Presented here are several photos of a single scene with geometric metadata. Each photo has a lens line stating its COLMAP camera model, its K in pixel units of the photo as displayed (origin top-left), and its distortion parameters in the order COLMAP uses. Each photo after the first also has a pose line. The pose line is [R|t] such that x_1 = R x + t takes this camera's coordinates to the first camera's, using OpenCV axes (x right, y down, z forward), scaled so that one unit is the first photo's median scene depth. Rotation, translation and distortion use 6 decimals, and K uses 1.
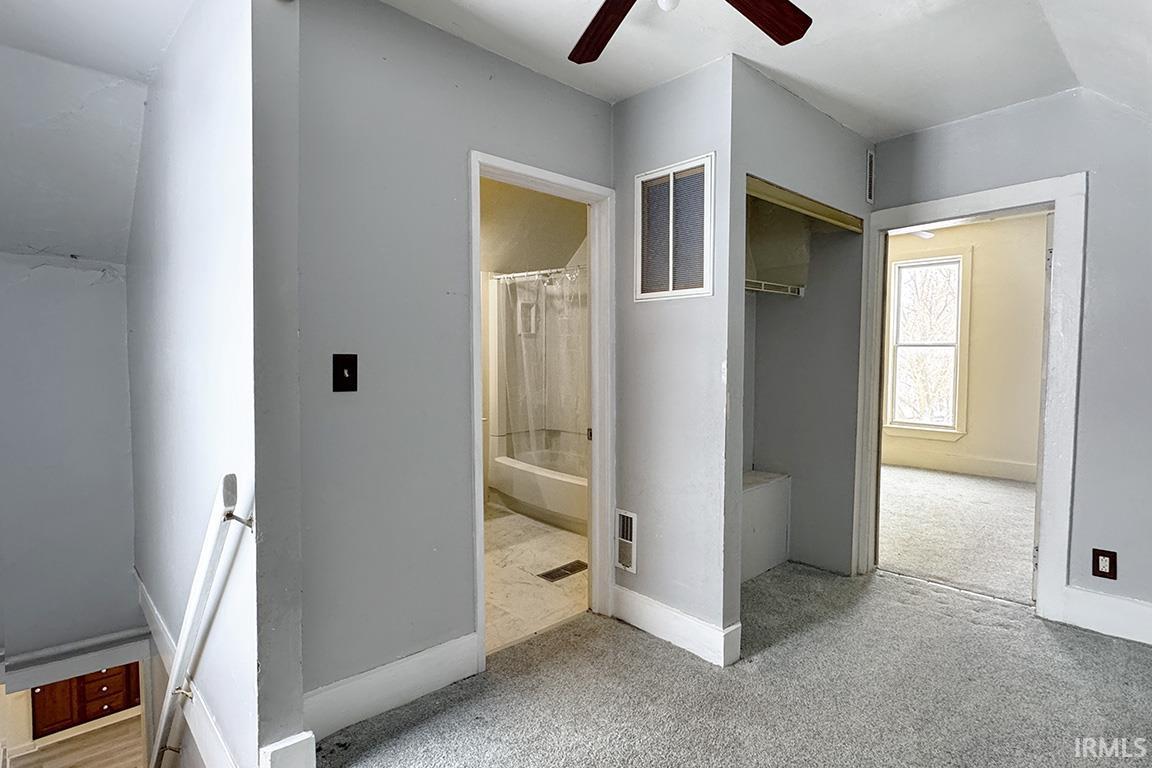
lens RADIAL K [[573.1, 0, 570.6], [0, 573.1, 374.8], [0, 0, 1]] dist [-0.002186, -0.000098]
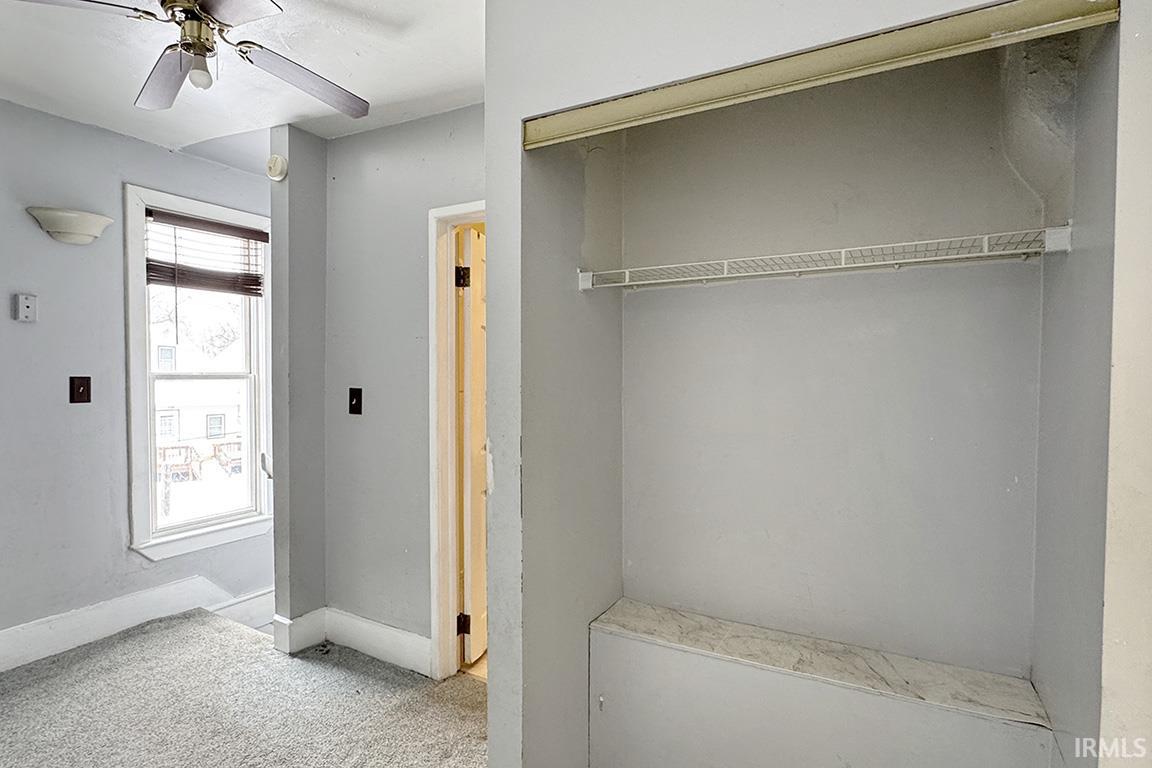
lens RADIAL K [[607.1, 0, 575.4], [0, 607.1, 401.2], [0, 0, 1]] dist [-0.001595, -0.000296]
pose [[0.321770, 0.026228, -0.946455, 1.204239], [-0.048249, 0.998772, 0.011274, -0.045891], [0.945588, 0.042038, 0.322640, 1.017074]]
